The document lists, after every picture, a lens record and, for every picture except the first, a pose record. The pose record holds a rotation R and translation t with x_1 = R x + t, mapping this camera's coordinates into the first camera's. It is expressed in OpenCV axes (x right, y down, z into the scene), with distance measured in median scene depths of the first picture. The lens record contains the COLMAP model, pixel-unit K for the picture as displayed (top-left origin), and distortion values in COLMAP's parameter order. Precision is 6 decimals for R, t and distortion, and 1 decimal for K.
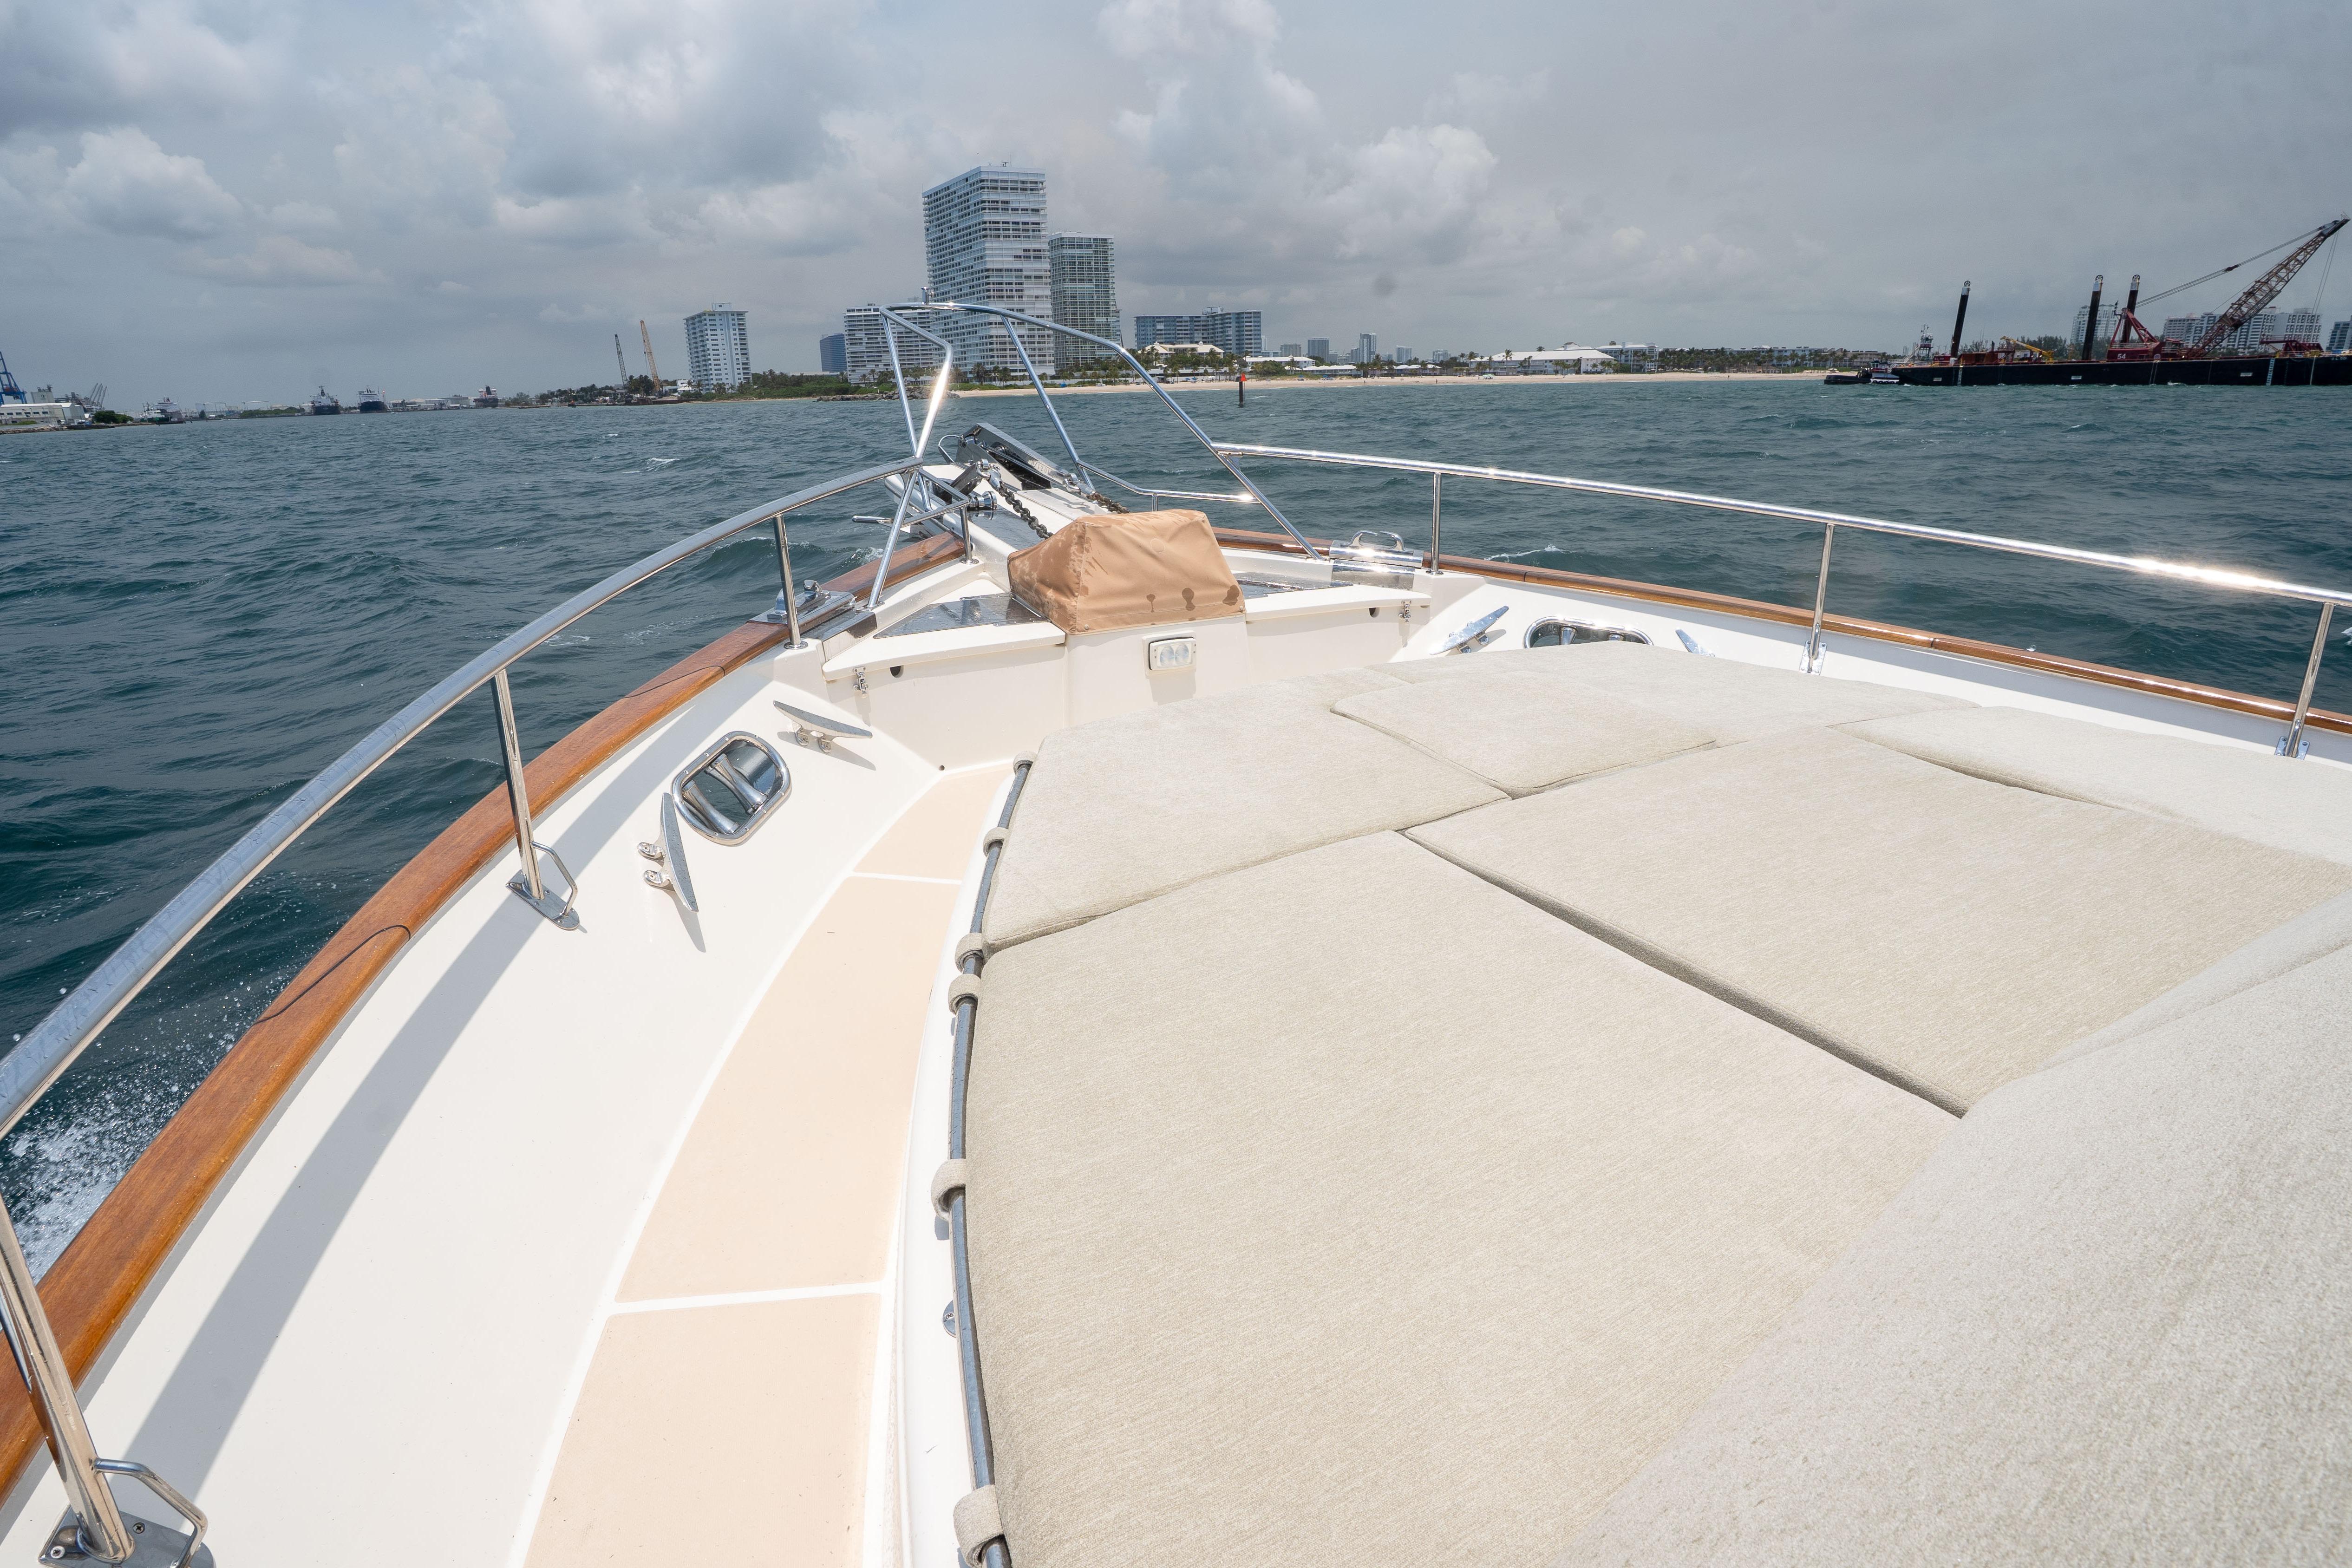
lens RADIAL K [[1292.4, 0, 1176.0], [0, 1292.4, 784.0], [0, 0, 1]] dist [-0.074223, 0.031903]
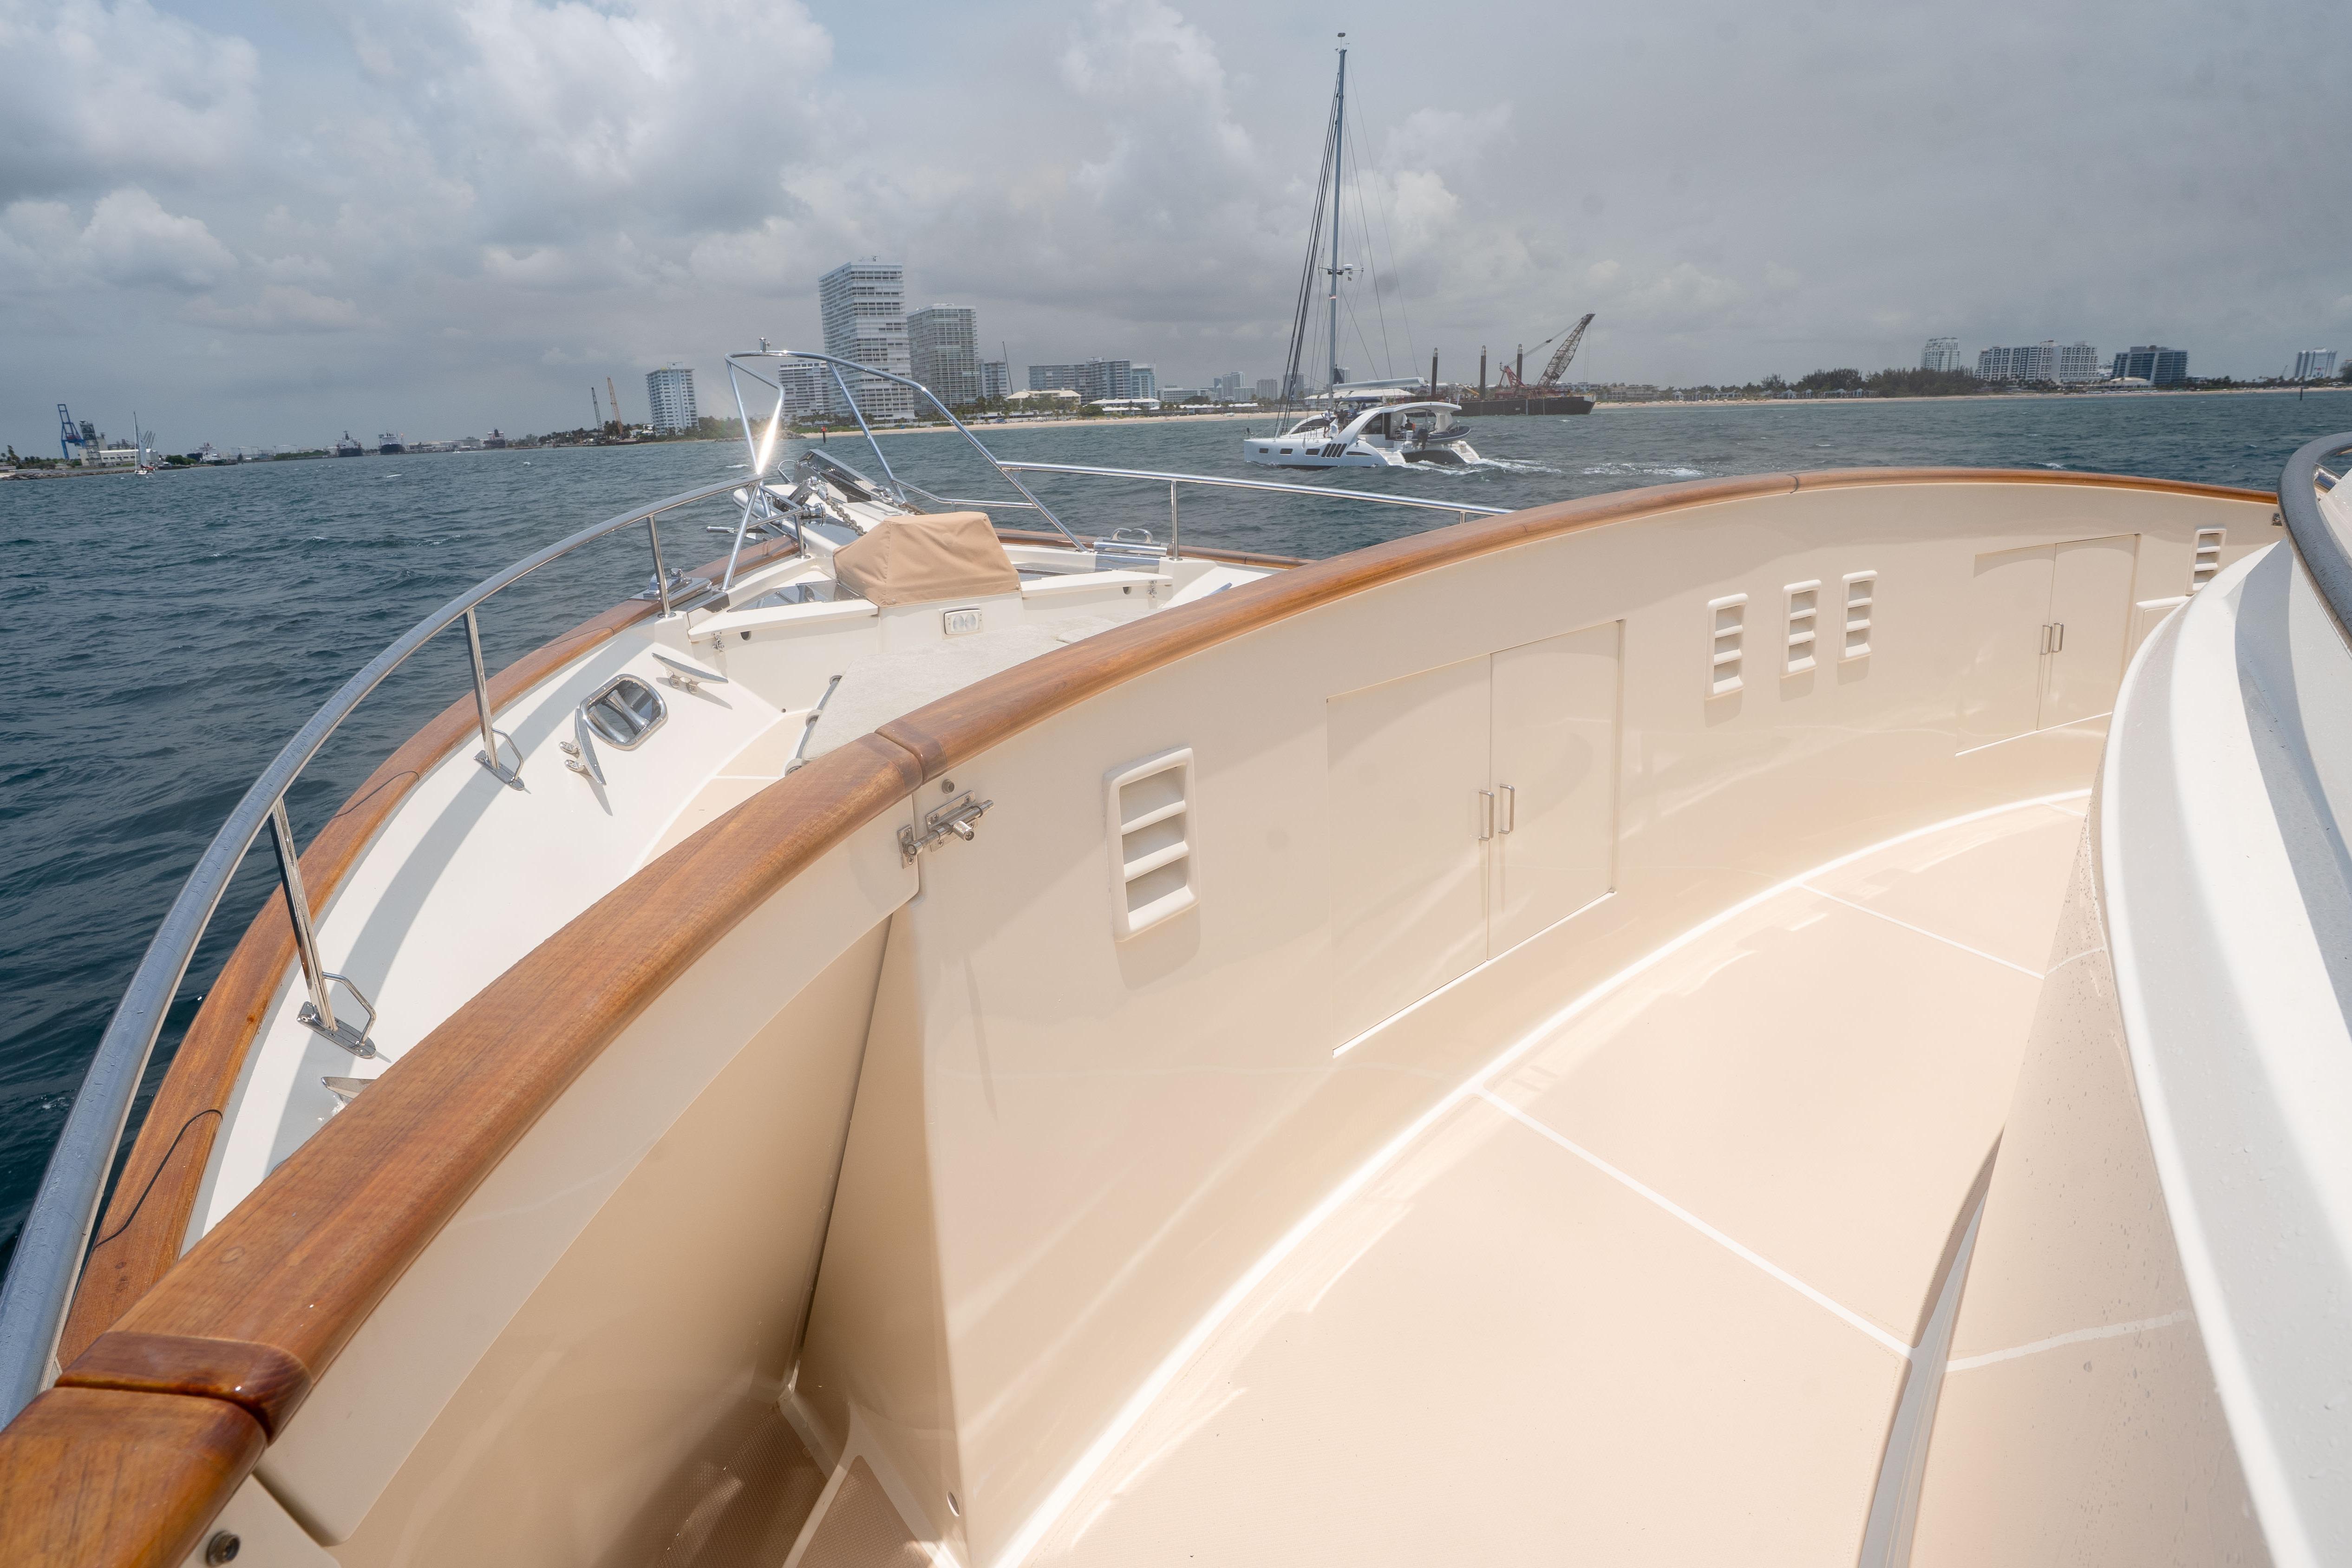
lens RADIAL K [[1292.4, 0, 1176.0], [0, 1292.4, 784.0], [0, 0, 1]] dist [-0.074223, 0.031903]
pose [[0.994007, -0.037145, 0.102812, 0.071254], [0.039448, 0.999012, -0.020456, 0.097498], [-0.101950, 0.024389, 0.994491, -0.306094]]
